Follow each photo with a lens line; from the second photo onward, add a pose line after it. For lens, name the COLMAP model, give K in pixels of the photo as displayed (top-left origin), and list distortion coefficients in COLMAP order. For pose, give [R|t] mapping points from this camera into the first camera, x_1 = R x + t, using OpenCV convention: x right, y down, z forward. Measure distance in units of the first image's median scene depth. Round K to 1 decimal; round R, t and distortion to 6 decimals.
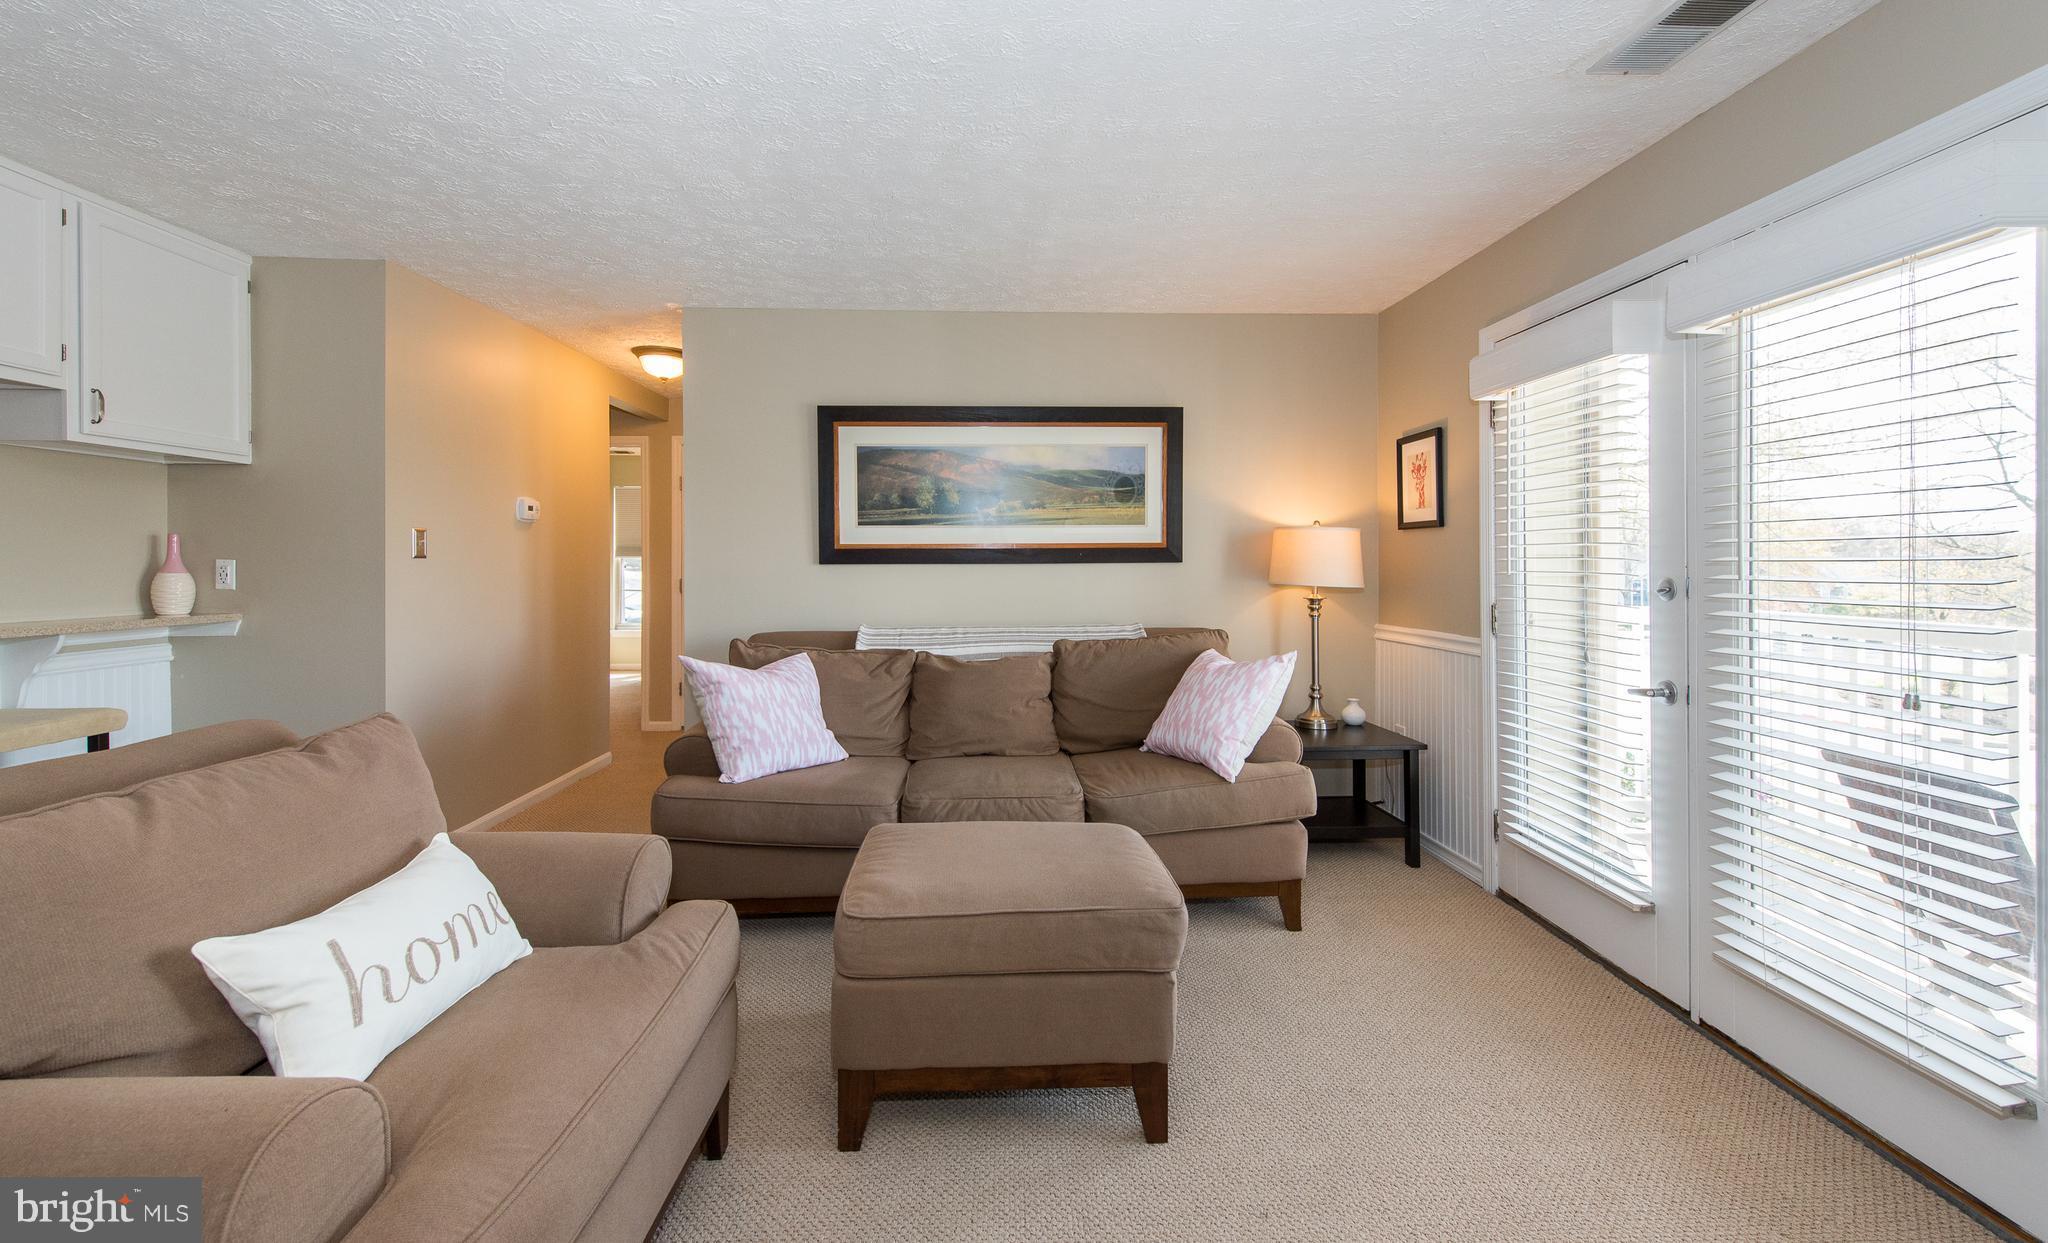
lens RADIAL K [[798.2, 0, 1018.2], [0, 798.2, 562.2], [0, 0, 1]] dist [0.009292, -0.000400]
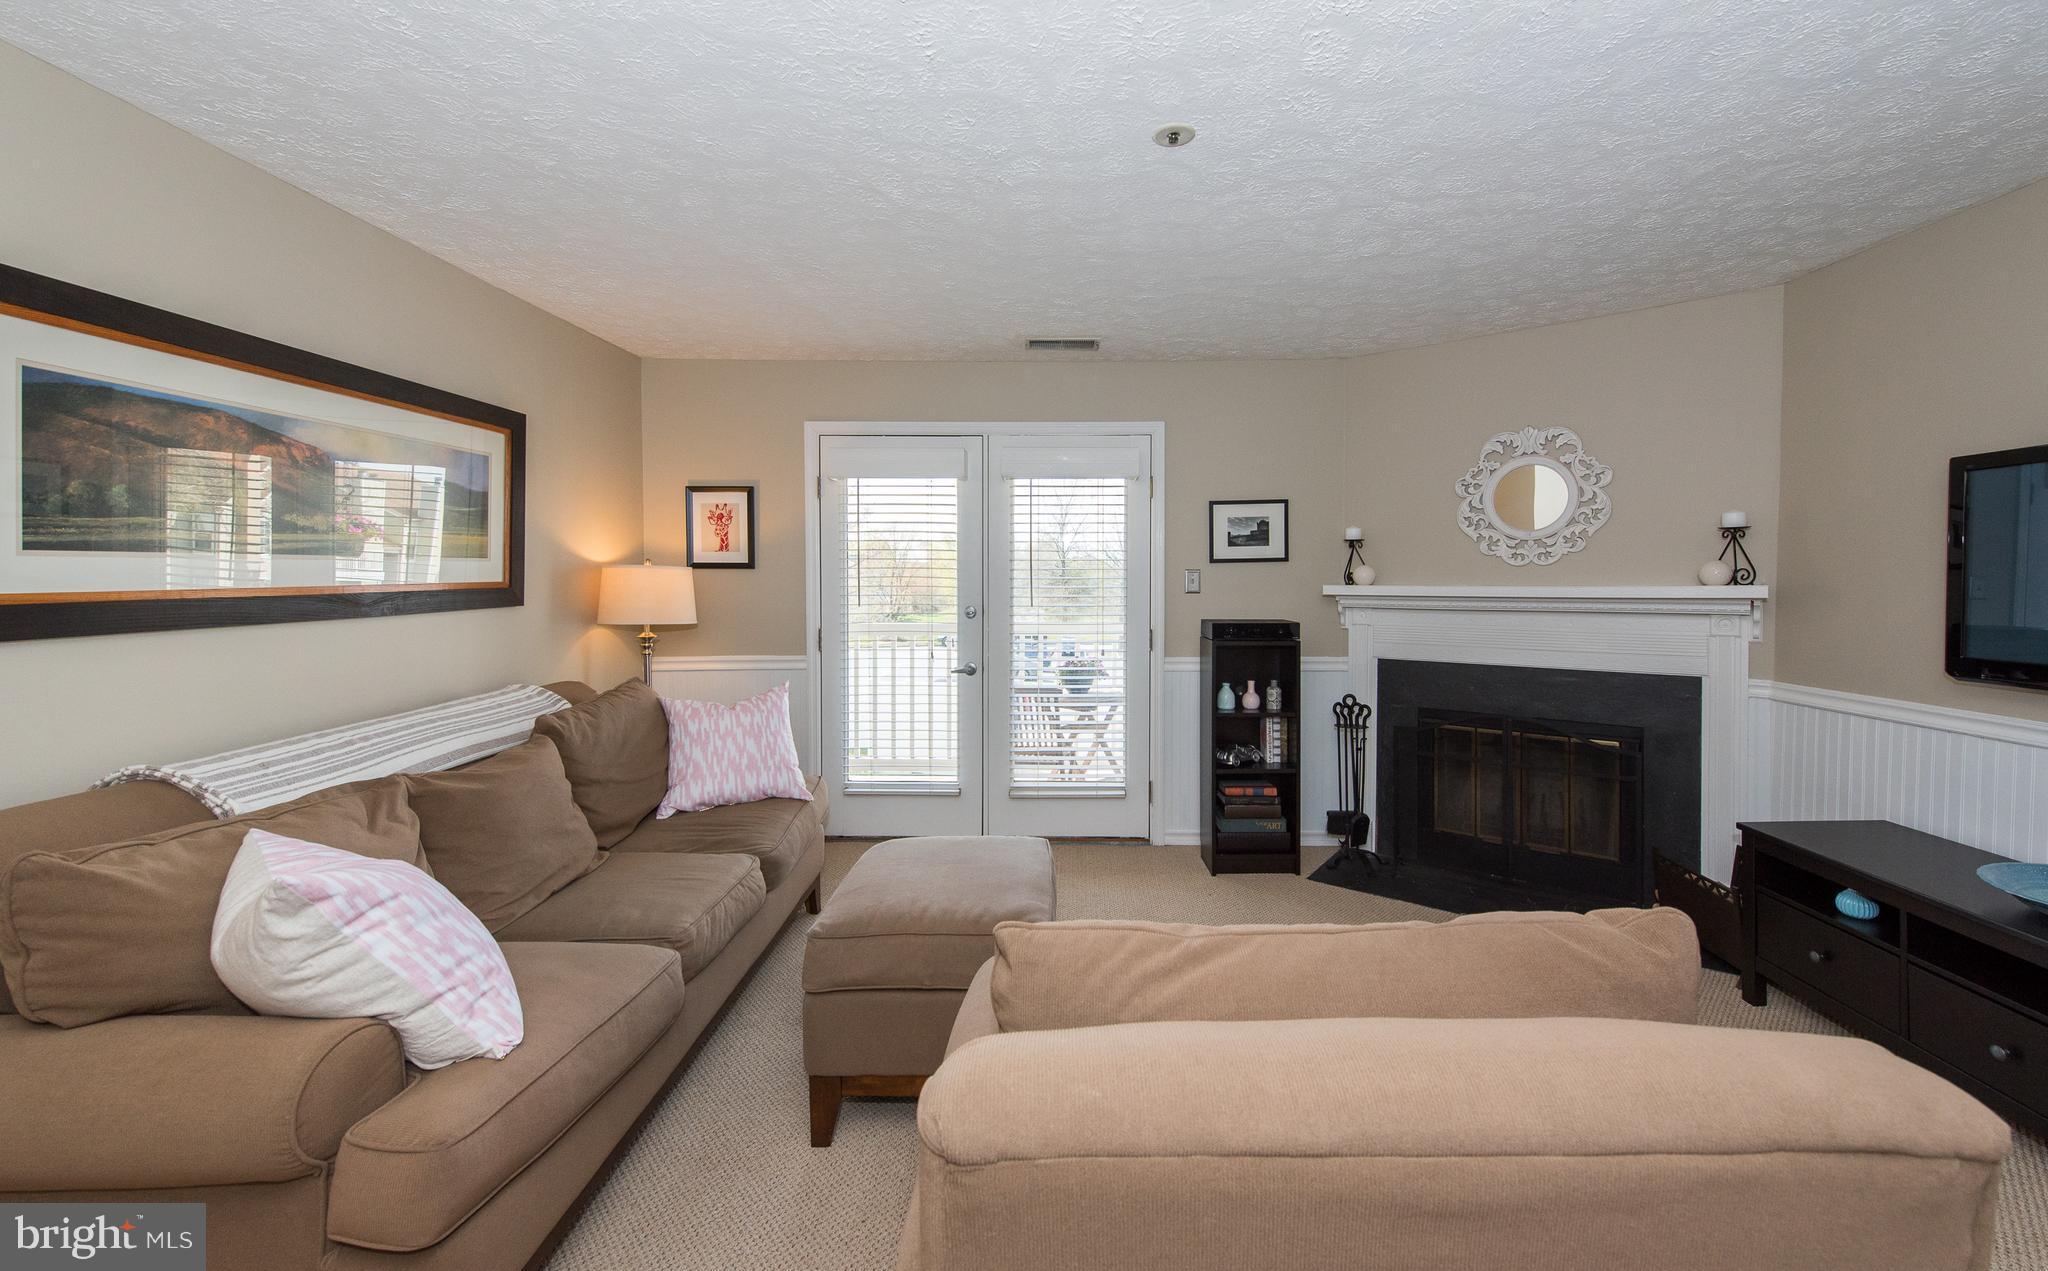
lens RADIAL K [[857.5, 0, 1051.8], [0, 857.5, 589.1], [0, 0, 1]] dist [0.010186, -0.000700]
pose [[0.038840, -0.020354, 0.999038, -0.752965], [0.002100, 0.999792, 0.020288, -0.038668], [-0.999243, 0.001310, 0.038875, 0.498842]]
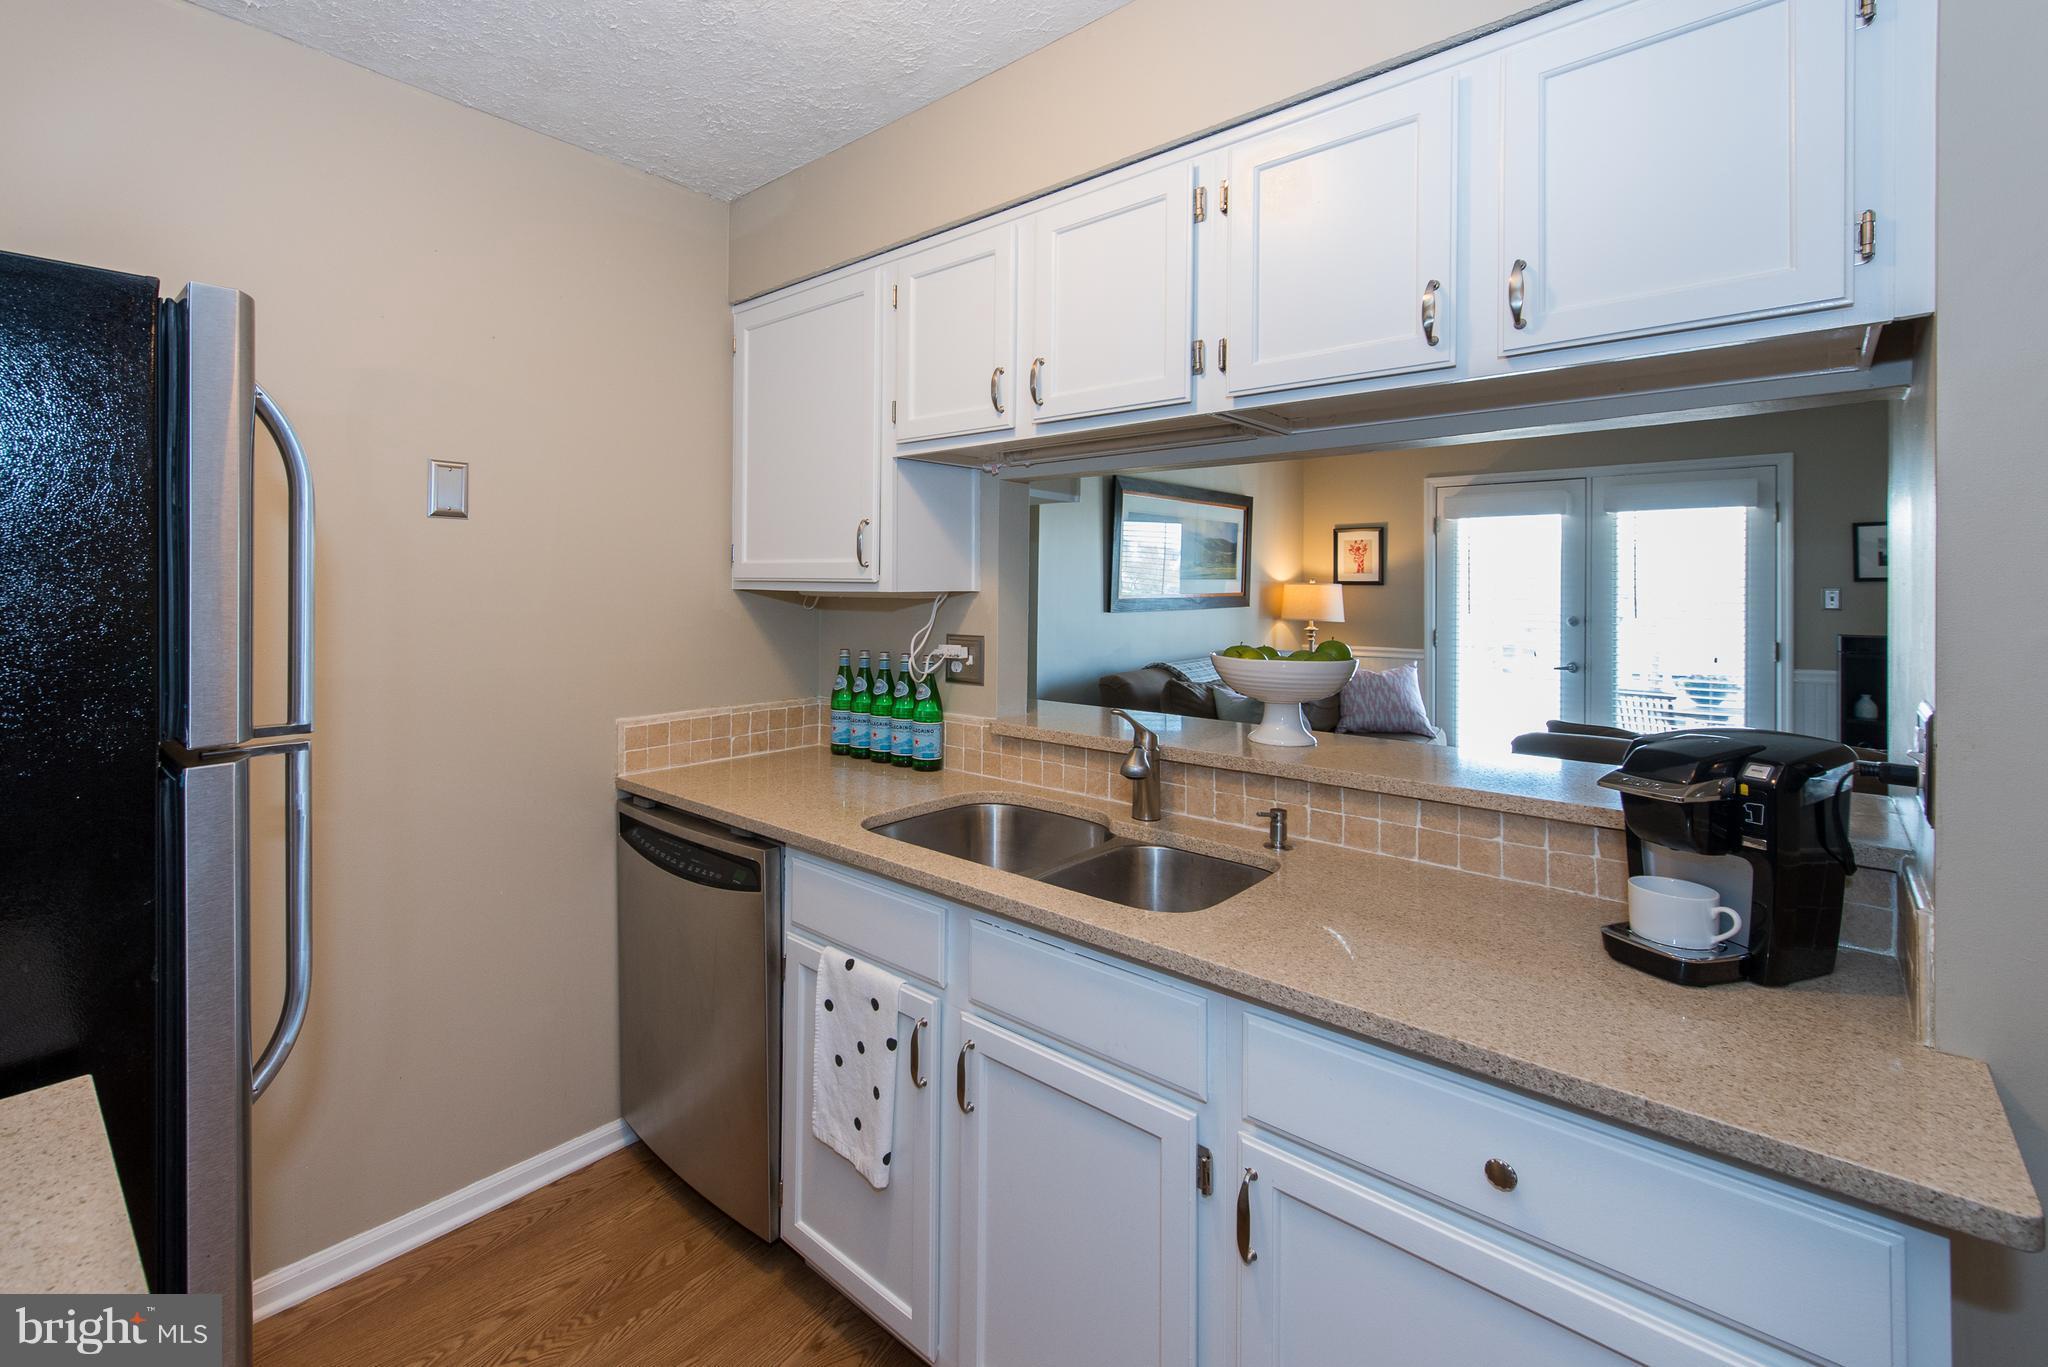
lens RADIAL K [[892.6, 0, 913.6], [0, 892.6, 582.8], [0, 0, 1]] dist [0.003122, -0.001286]
pose [[0.720803, 0.003408, 0.693132, -1.510841], [-0.001980, 0.999994, -0.002858, -0.042409], [-0.693138, 0.000687, 0.720805, 0.321488]]
